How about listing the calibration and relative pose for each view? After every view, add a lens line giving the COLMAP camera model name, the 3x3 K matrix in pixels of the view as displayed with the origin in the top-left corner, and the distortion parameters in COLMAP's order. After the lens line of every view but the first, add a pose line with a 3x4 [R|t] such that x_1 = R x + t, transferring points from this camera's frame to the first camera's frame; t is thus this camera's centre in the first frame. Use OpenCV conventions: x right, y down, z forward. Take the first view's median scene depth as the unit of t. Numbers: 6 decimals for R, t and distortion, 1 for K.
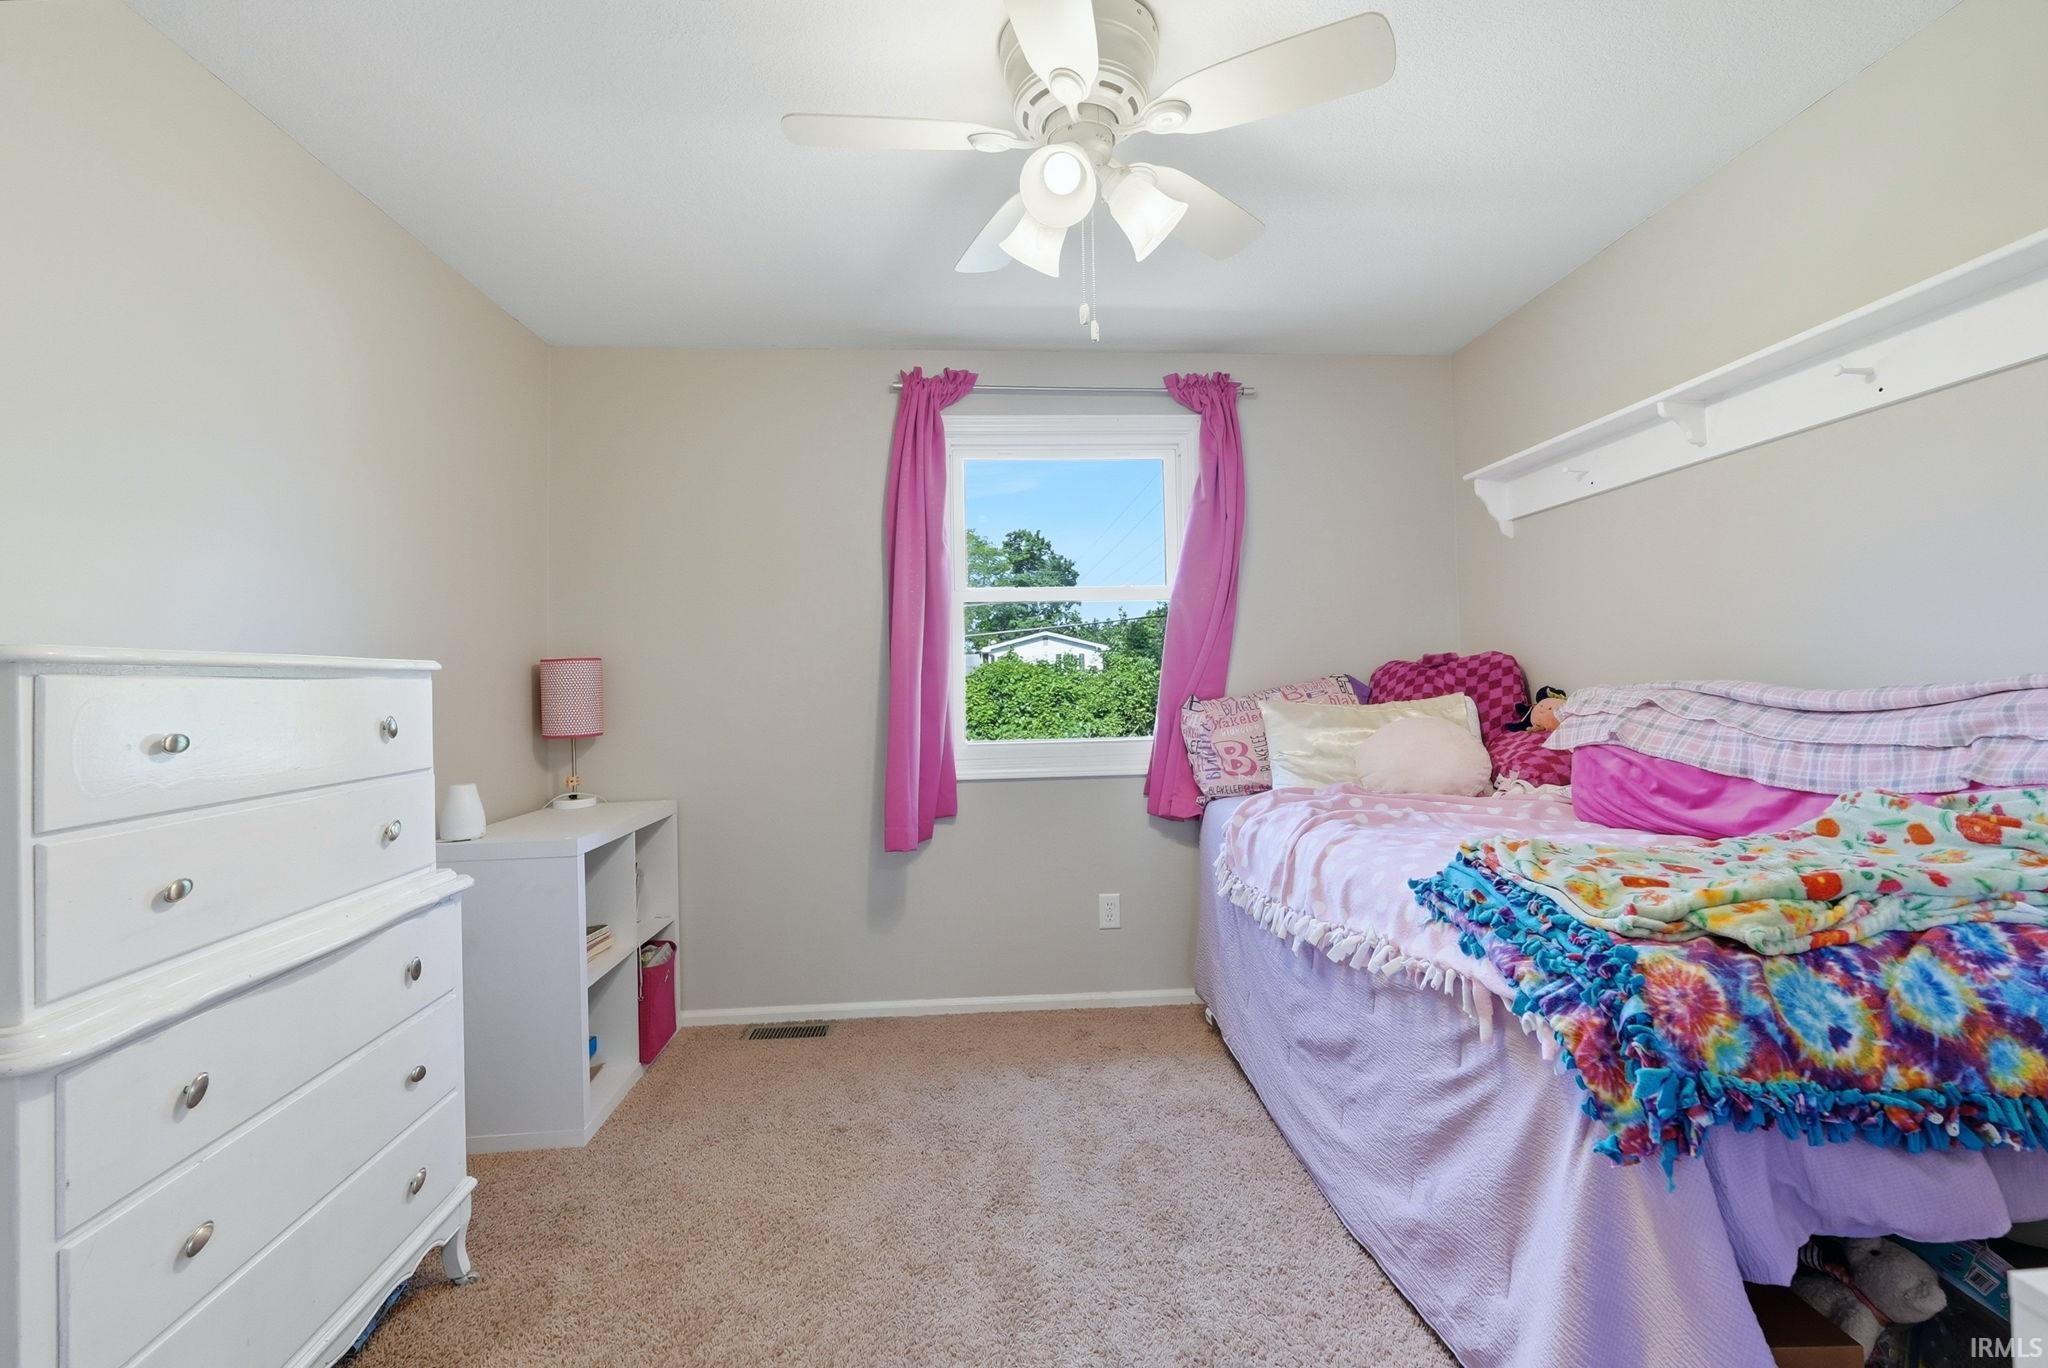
lens RADIAL K [[833.8, 0, 1021.4], [0, 833.8, 679.0], [0, 0, 1]] dist [0.001246, -0.000027]
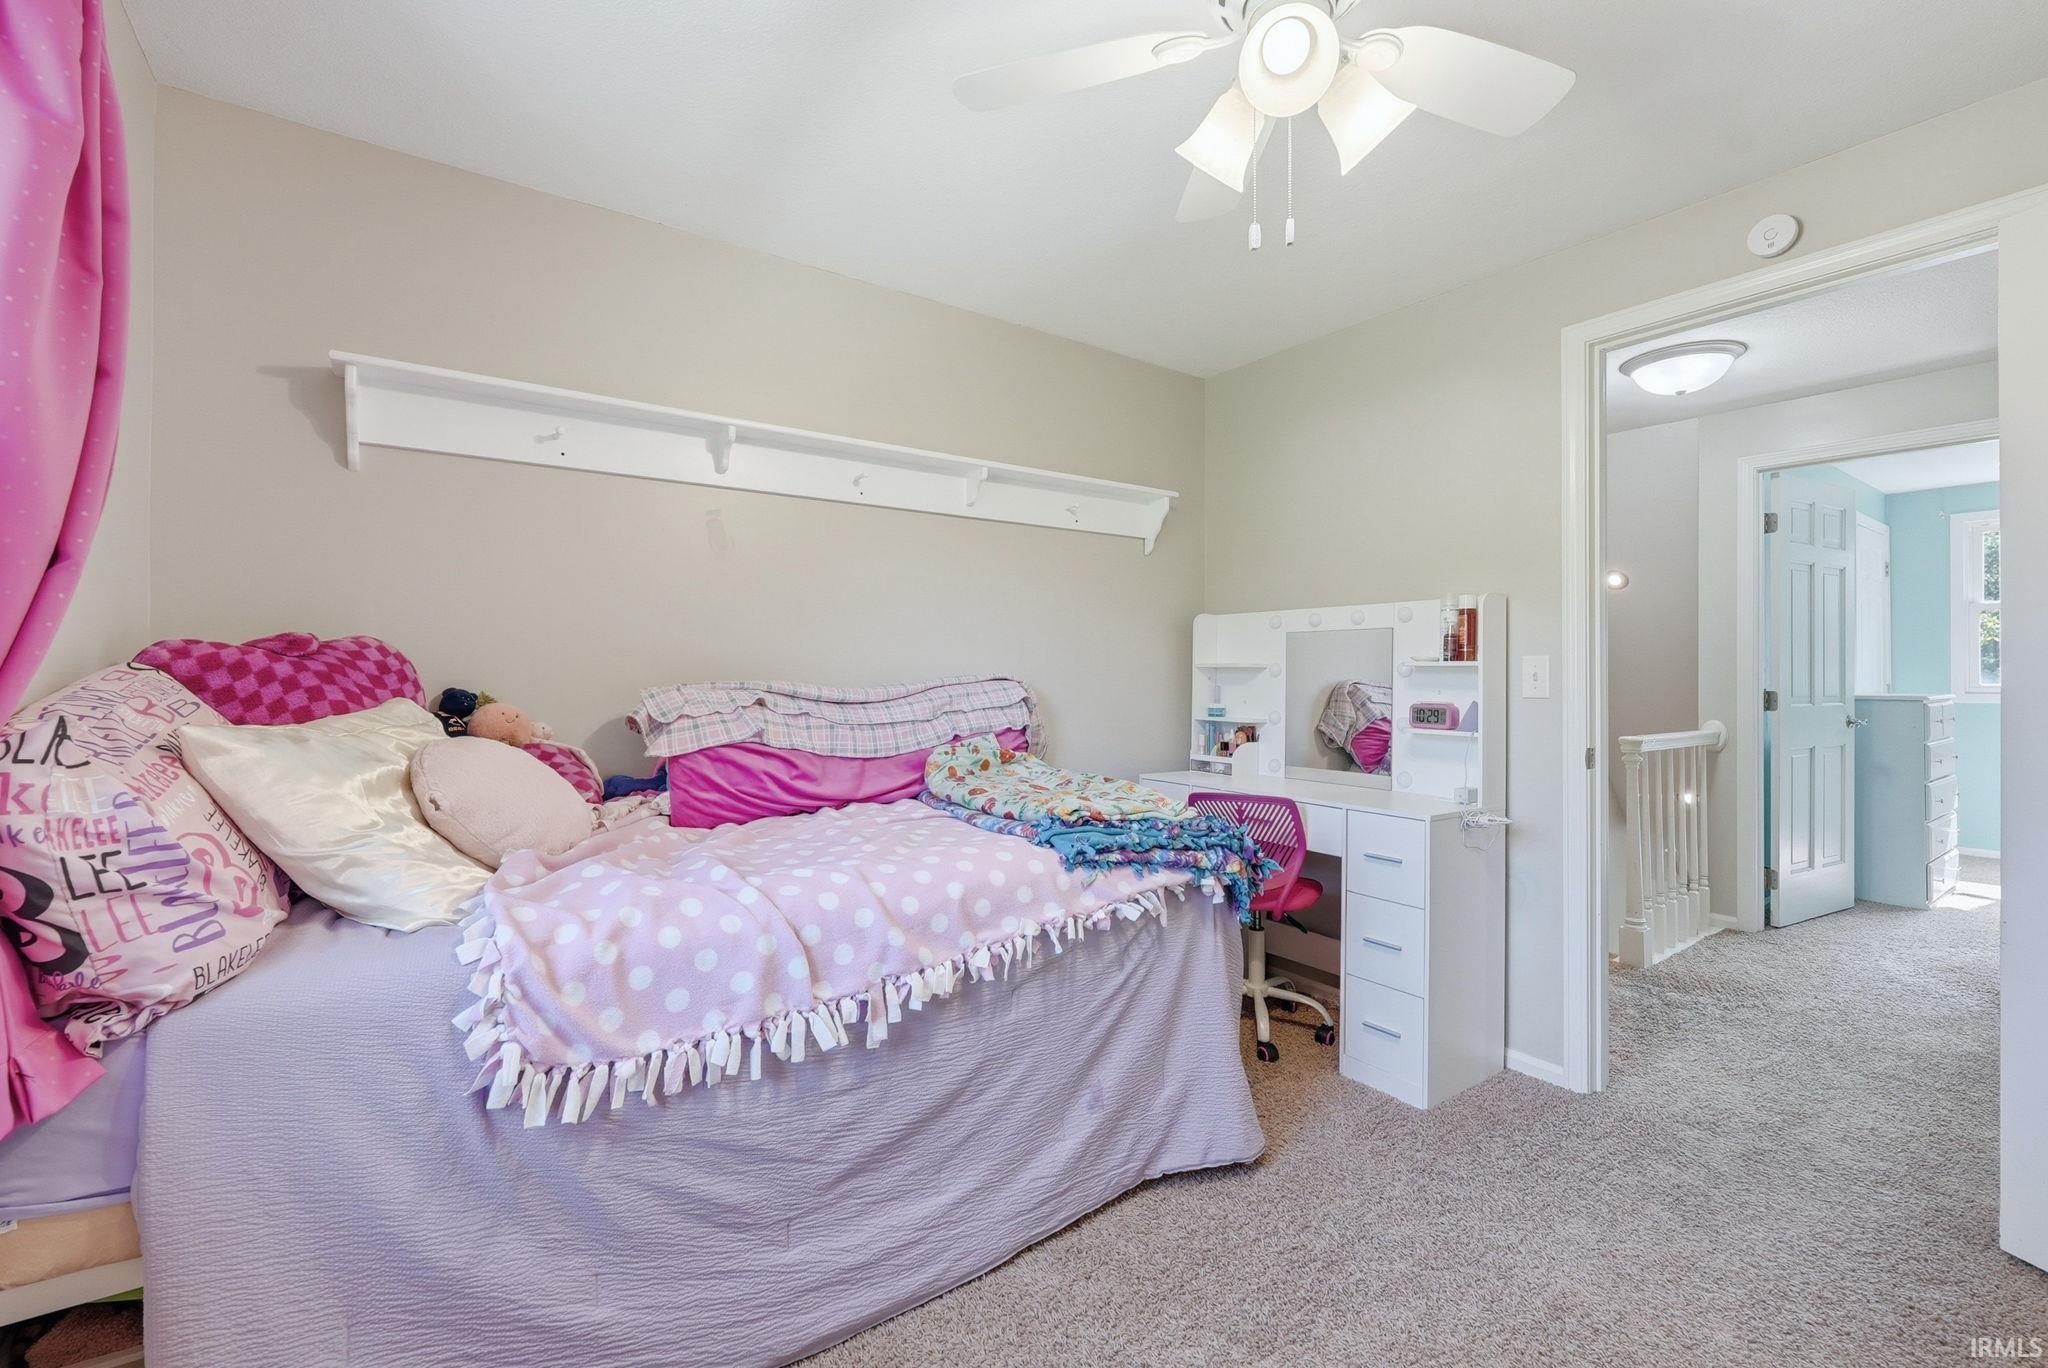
lens RADIAL K [[833.8, 0, 1022.3], [0, 833.8, 686.1], [0, 0, 1]] dist [0.001246, -0.000027]
pose [[-0.505408, 0.005969, 0.862860, -0.424237], [0.002191, 0.999982, -0.005634, 0.018153], [-0.862877, -0.000957, -0.505412, 1.432548]]
